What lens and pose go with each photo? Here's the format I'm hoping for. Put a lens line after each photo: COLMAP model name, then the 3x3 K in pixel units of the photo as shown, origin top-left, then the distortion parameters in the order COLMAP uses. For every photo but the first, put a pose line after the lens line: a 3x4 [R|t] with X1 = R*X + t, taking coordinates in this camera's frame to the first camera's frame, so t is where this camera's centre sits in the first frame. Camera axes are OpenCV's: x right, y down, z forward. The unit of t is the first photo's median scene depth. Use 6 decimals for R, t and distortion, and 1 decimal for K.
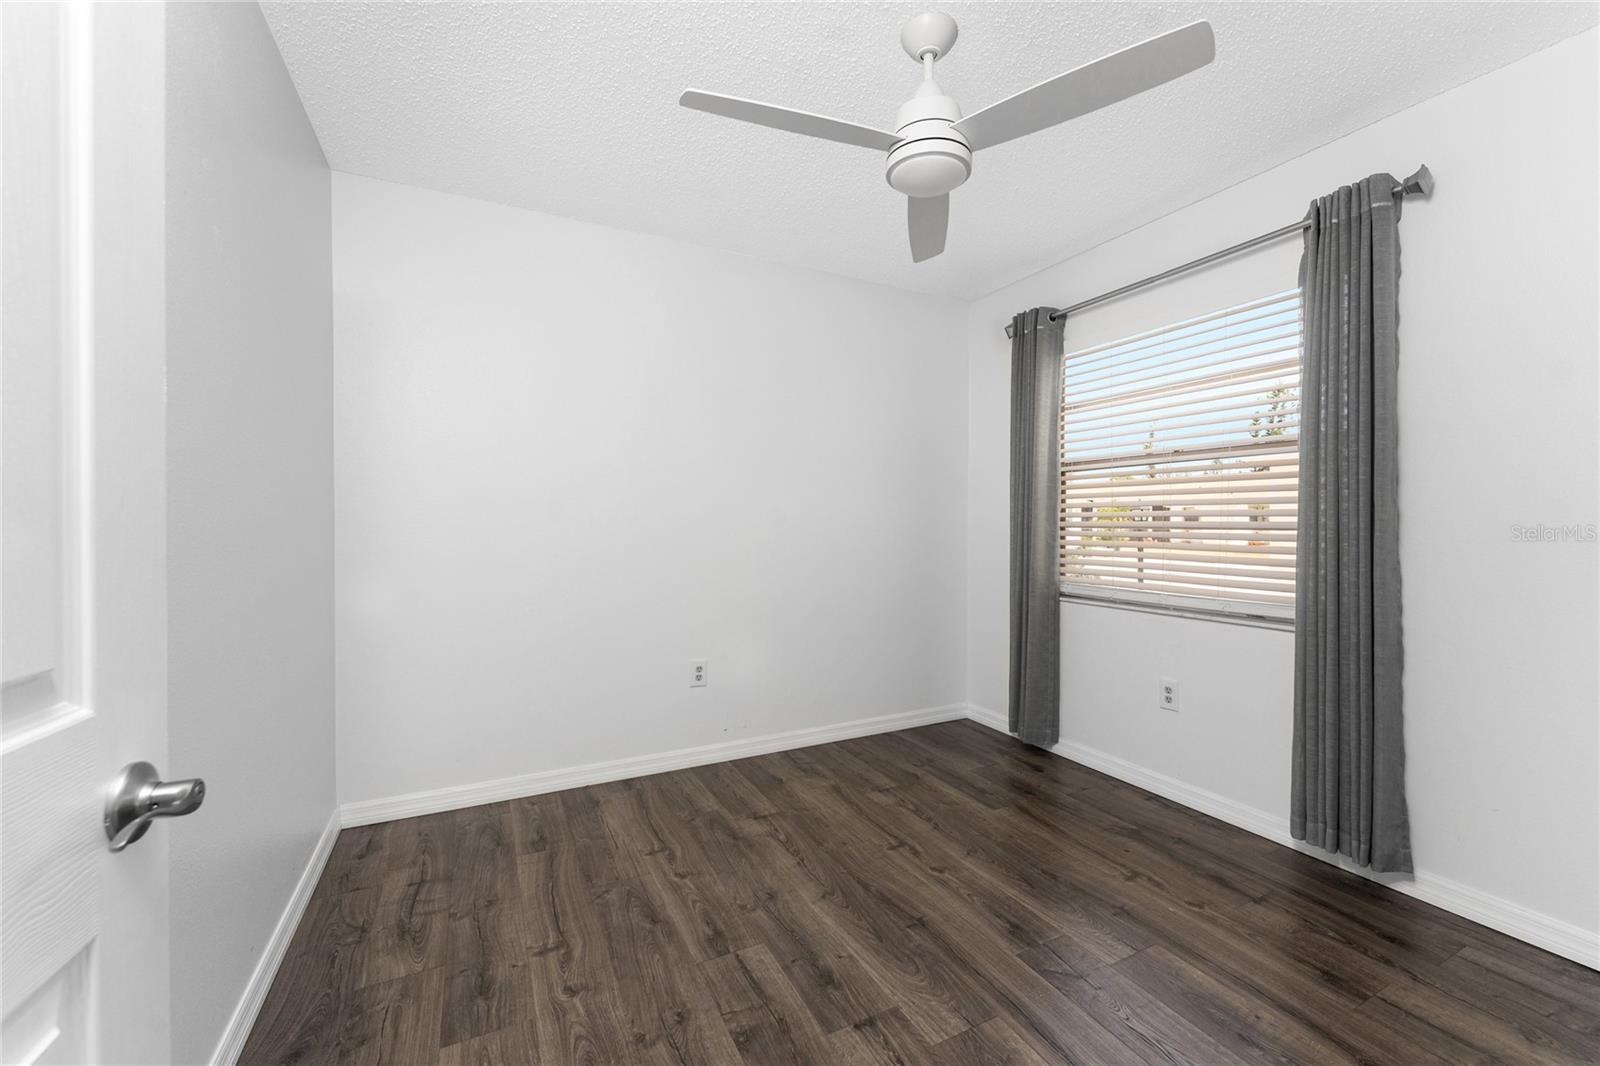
lens RADIAL K [[648.4, 0, 812.8], [0, 648.4, 523.0], [0, 0, 1]] dist [0.001014, -0.000440]
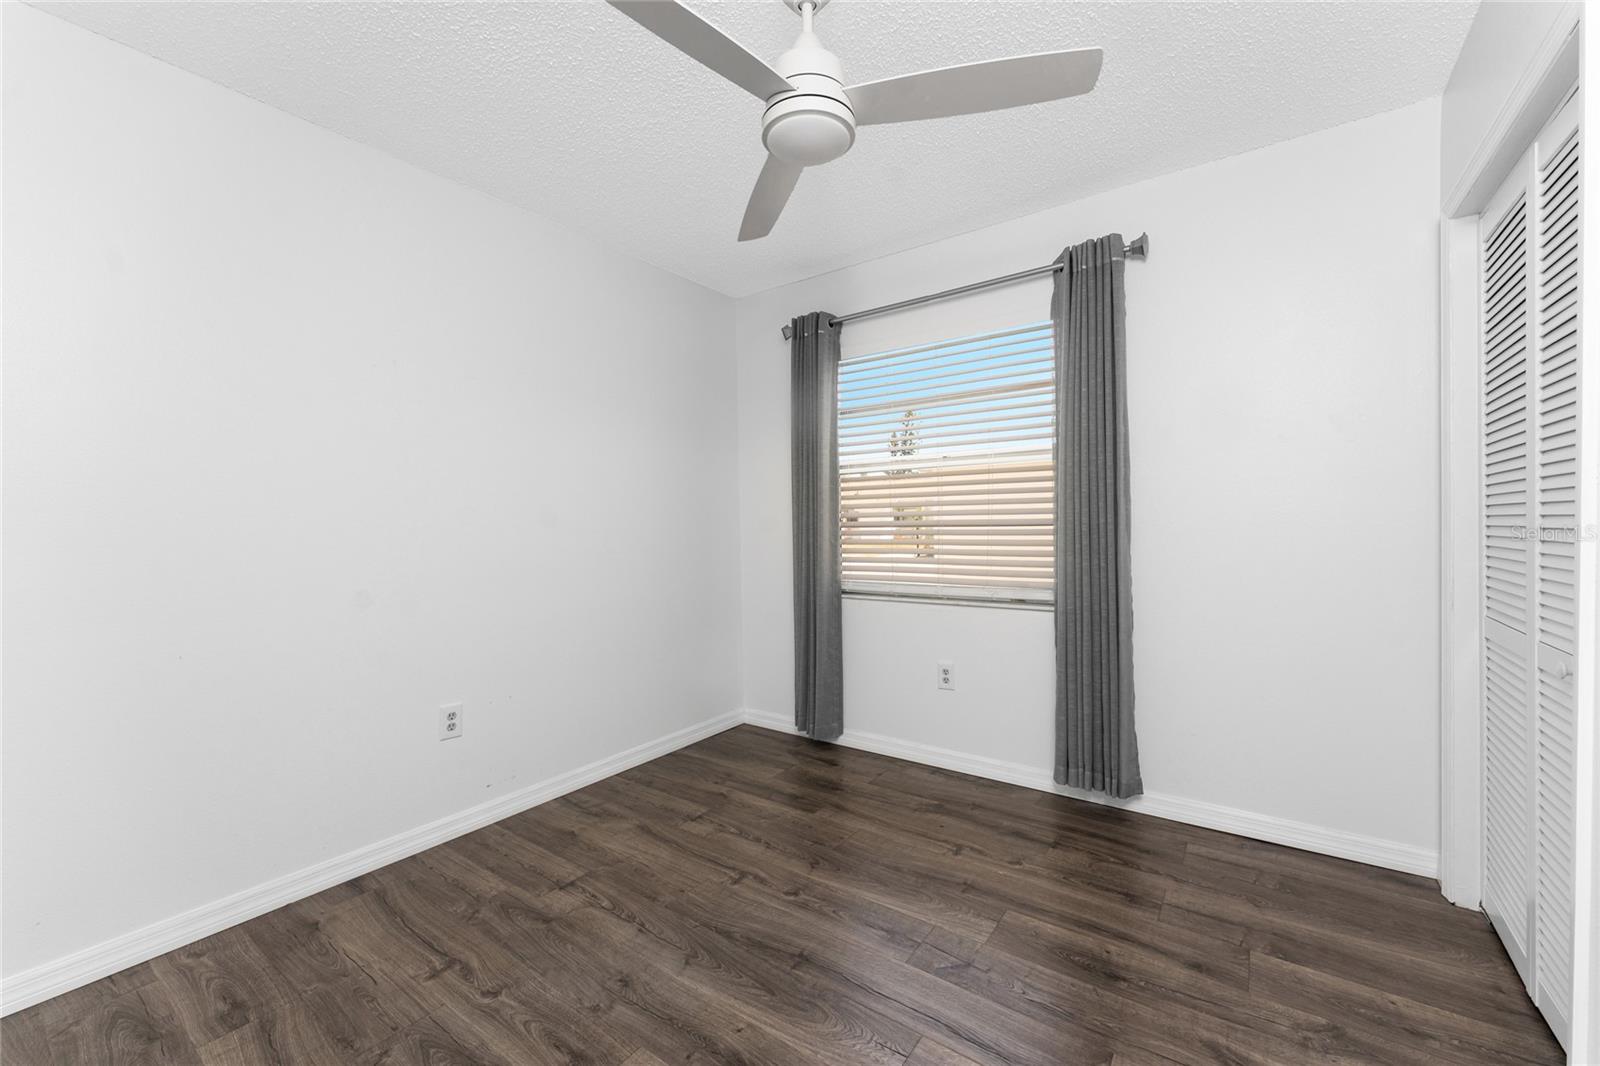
lens RADIAL K [[640.2, 0, 800.0], [0, 640.2, 533.0], [0, 0, 1]] dist [0.001229, -0.000428]
pose [[0.895294, -0.023733, 0.444843, -0.190873], [0.019375, 0.999709, 0.014342, -0.000790], [-0.445055, -0.004222, 0.895493, 0.159173]]
